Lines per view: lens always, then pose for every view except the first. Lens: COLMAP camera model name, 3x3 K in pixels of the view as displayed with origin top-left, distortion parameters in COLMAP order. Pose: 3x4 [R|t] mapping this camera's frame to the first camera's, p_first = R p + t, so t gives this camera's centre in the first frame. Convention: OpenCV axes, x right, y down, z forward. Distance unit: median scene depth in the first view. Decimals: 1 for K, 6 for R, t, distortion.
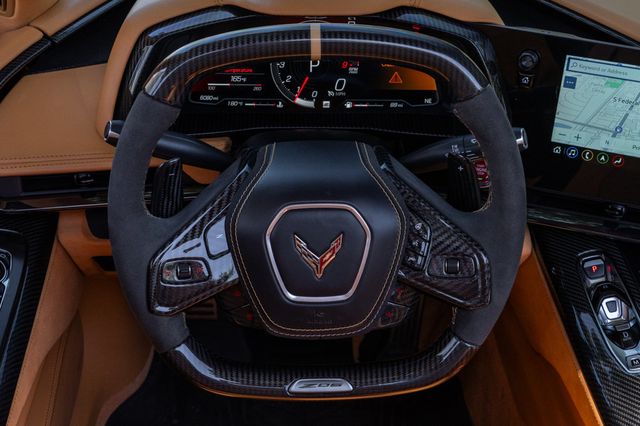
lens RADIAL K [[759.7, 0, 320.0], [0, 759.7, 213.1], [0, 0, 1]] dist [0.003224, 0.000000]
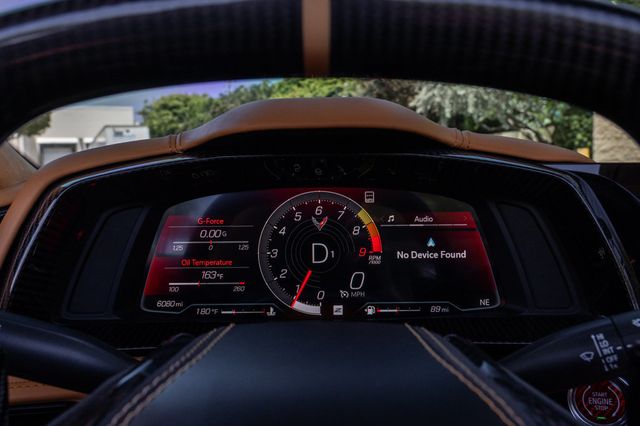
lens RADIAL K [[531.2, 0, 322.3], [0, 531.2, 213.3], [0, 0, 1]] dist [-0.002729, -0.002842]
pose [[0.999281, -0.028635, -0.024870, 0.008487], [0.014742, 0.897425, -0.440920, -0.008981], [0.034944, 0.440237, 0.897202, 0.530081]]
